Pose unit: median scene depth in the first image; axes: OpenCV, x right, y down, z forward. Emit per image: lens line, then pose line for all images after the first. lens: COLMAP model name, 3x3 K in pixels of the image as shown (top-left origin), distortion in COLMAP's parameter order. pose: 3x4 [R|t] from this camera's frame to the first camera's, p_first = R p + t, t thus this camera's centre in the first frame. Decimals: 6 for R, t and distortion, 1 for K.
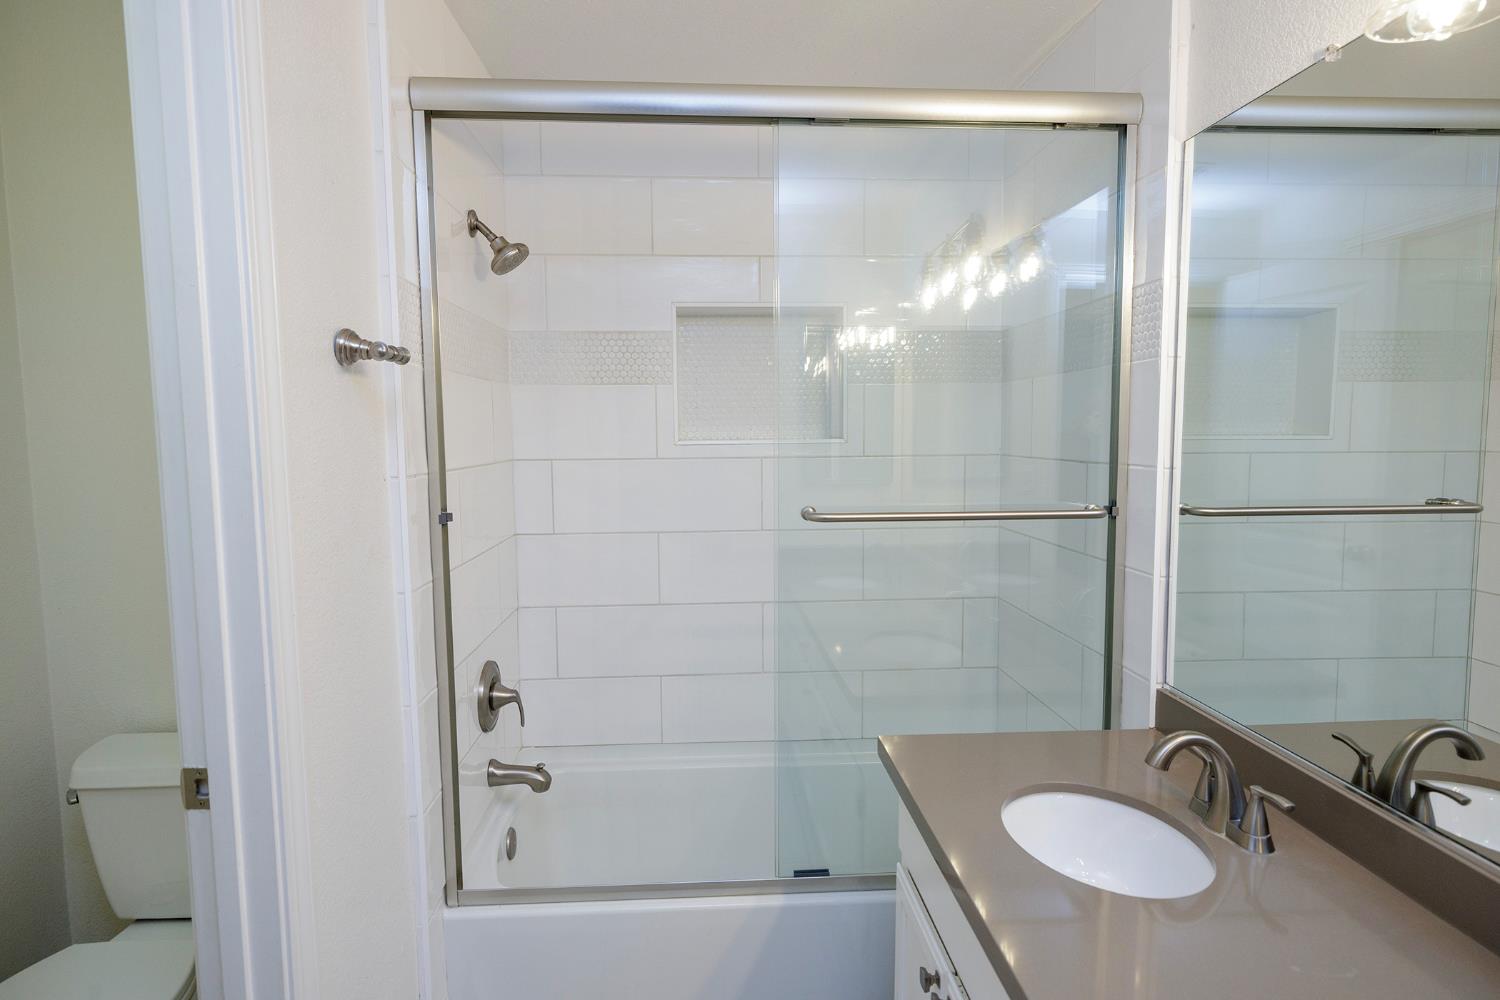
lens RADIAL K [[783.3, 0, 749.1], [0, 783.3, 496.2], [0, 0, 1]] dist [0.004726, 0.001383]
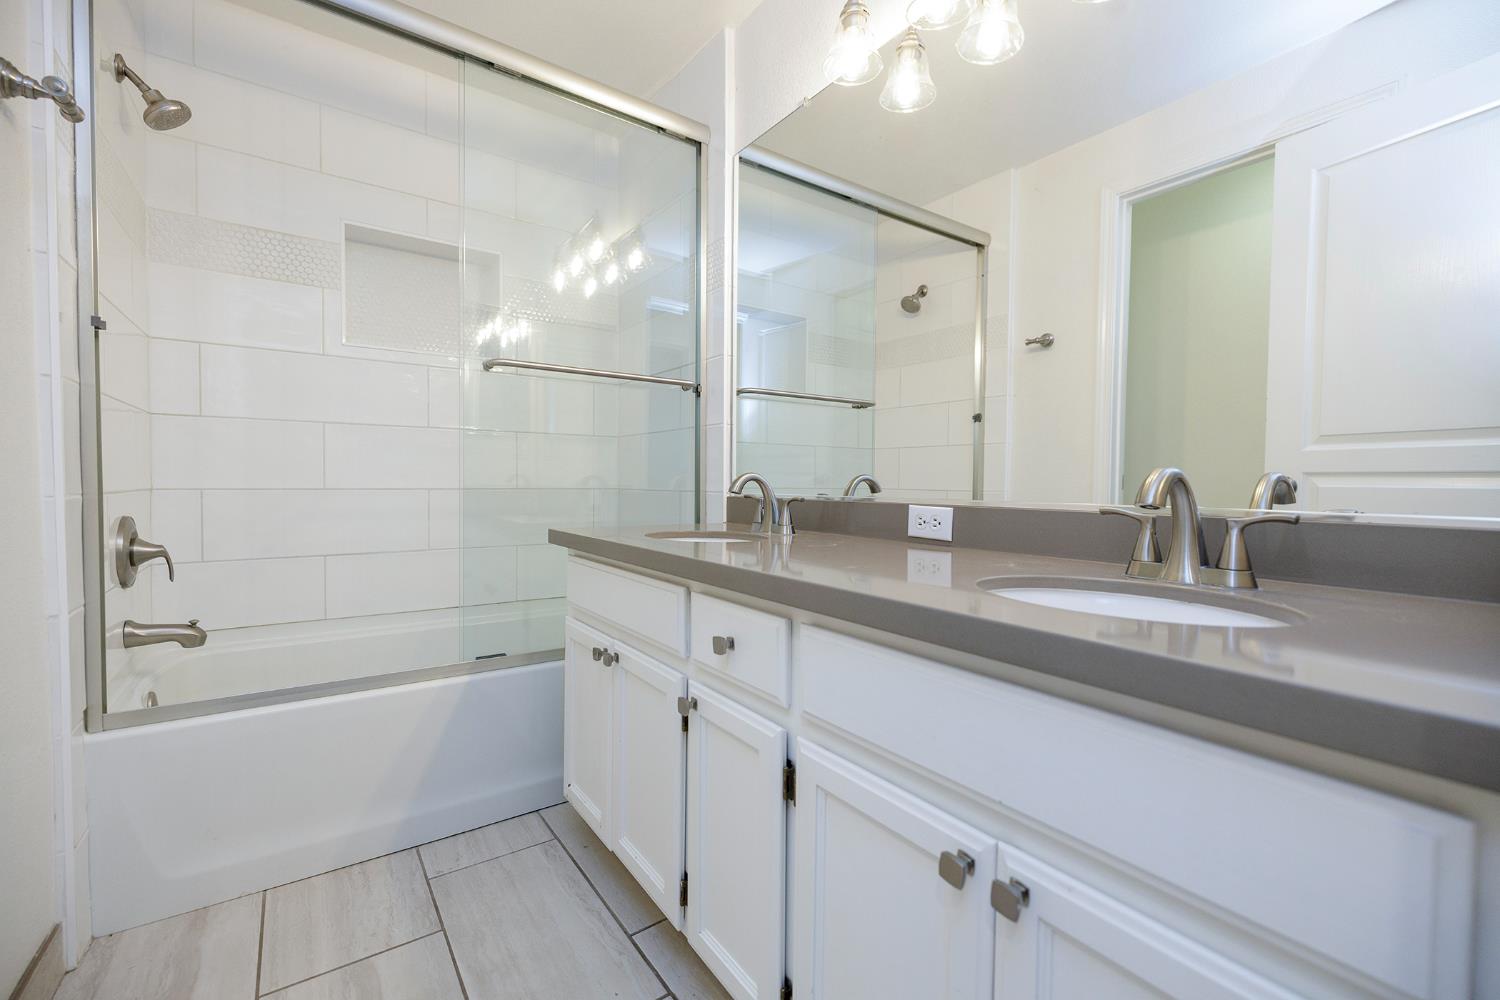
lens RADIAL K [[629.6, 0, 749.0], [0, 629.6, 500.5], [0, 0, 1]] dist [0.000940, -0.000393]
pose [[0.849700, -0.000695, 0.527266, -0.092697], [0.027295, 0.998716, -0.042669, 0.260996], [-0.526559, 0.050648, 0.848629, -0.081169]]
